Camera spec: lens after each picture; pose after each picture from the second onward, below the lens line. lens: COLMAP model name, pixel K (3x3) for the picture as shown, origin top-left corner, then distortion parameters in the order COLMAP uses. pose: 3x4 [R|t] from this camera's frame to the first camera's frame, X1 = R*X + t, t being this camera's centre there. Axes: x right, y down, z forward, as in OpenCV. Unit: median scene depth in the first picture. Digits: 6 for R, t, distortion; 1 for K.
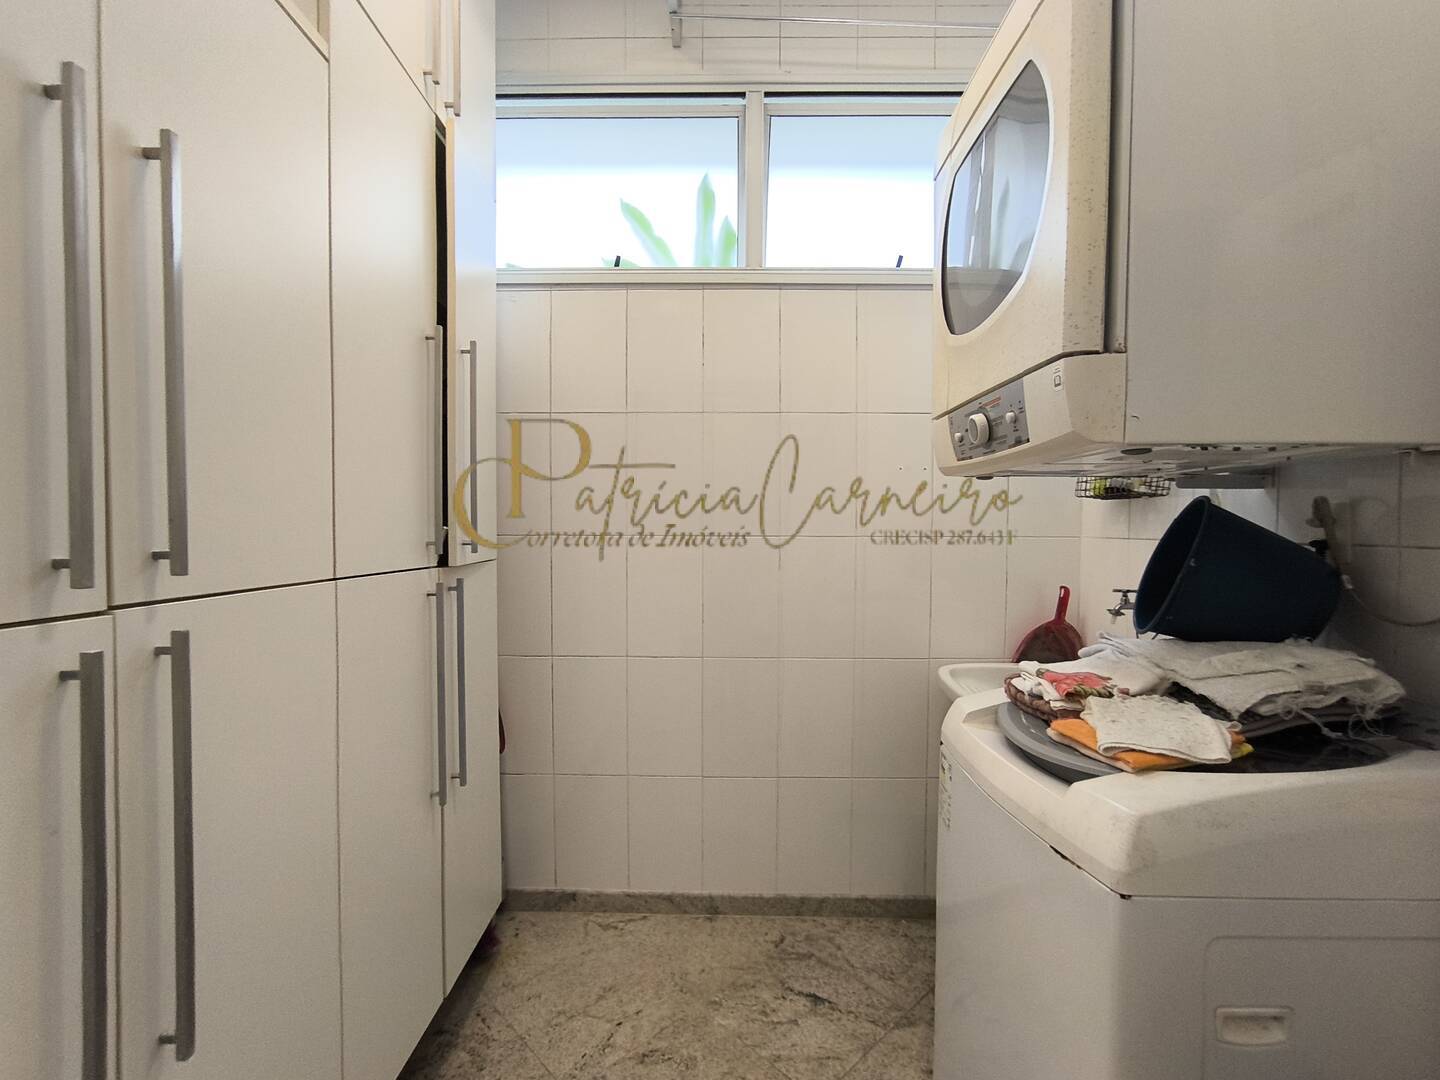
lens RADIAL K [[654.2, 0, 718.4], [0, 654.2, 540.8], [0, 0, 1]] dist [-0.006212, 0.004554]
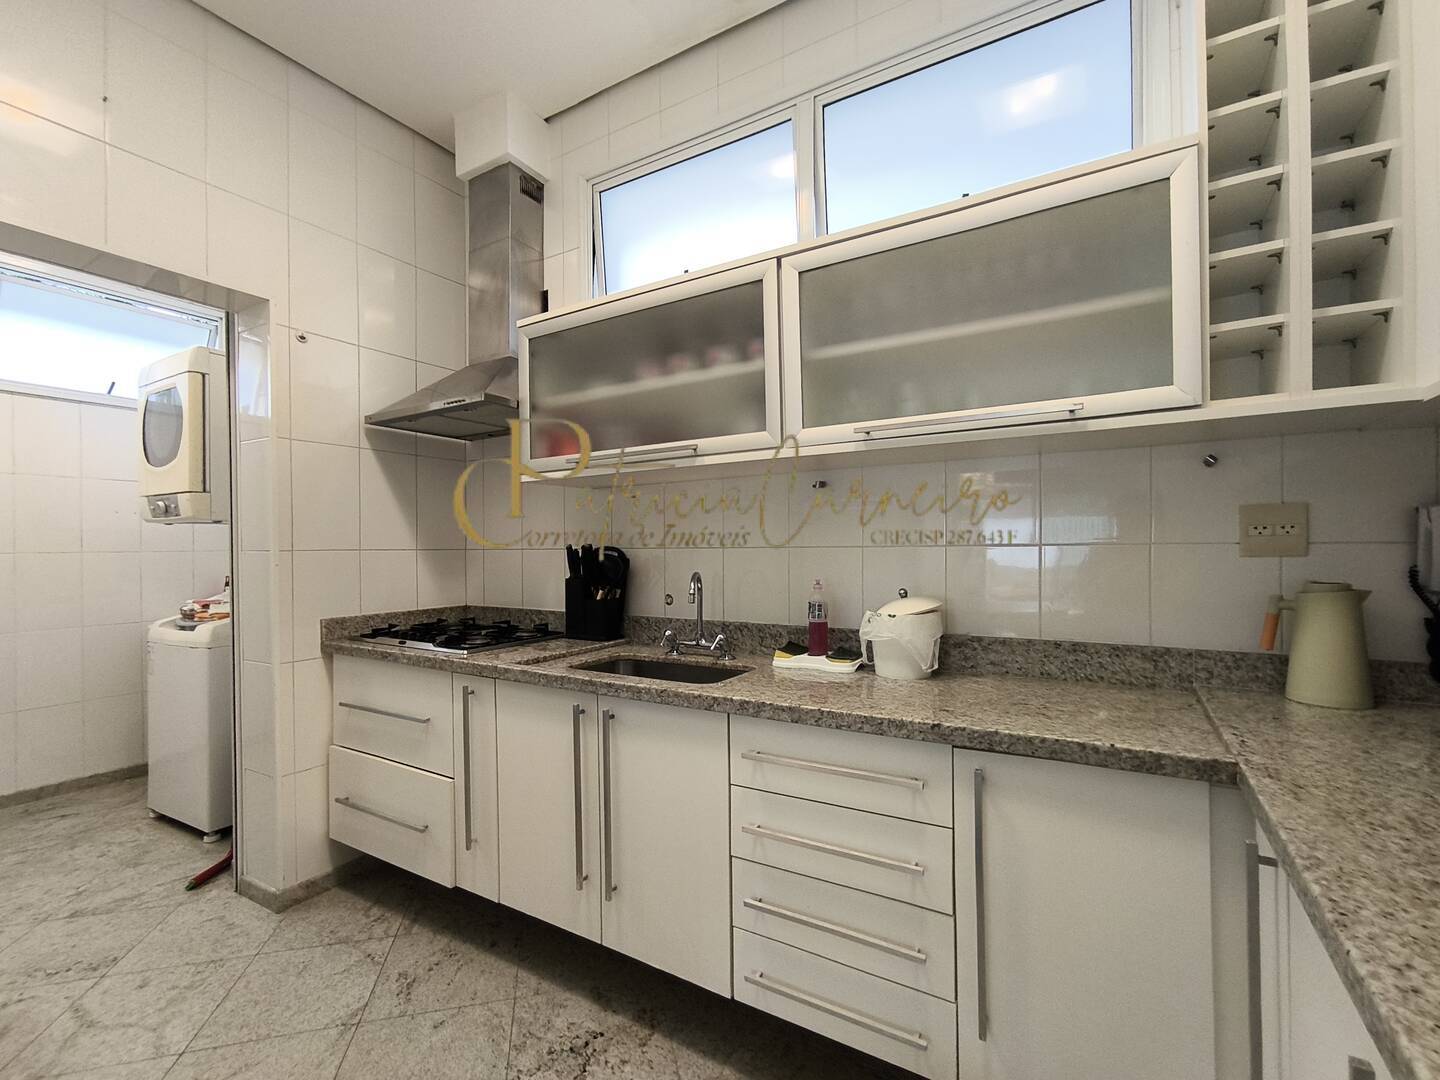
lens RADIAL K [[654.2, 0, 718.2], [0, 654.2, 540.7], [0, 0, 1]] dist [-0.006212, 0.004554]
pose [[0.518881, -0.012104, 0.854761, -0.646581], [0.027039, 0.999632, -0.002259, 0.021379], [-0.854419, 0.024284, 0.519017, -2.158327]]
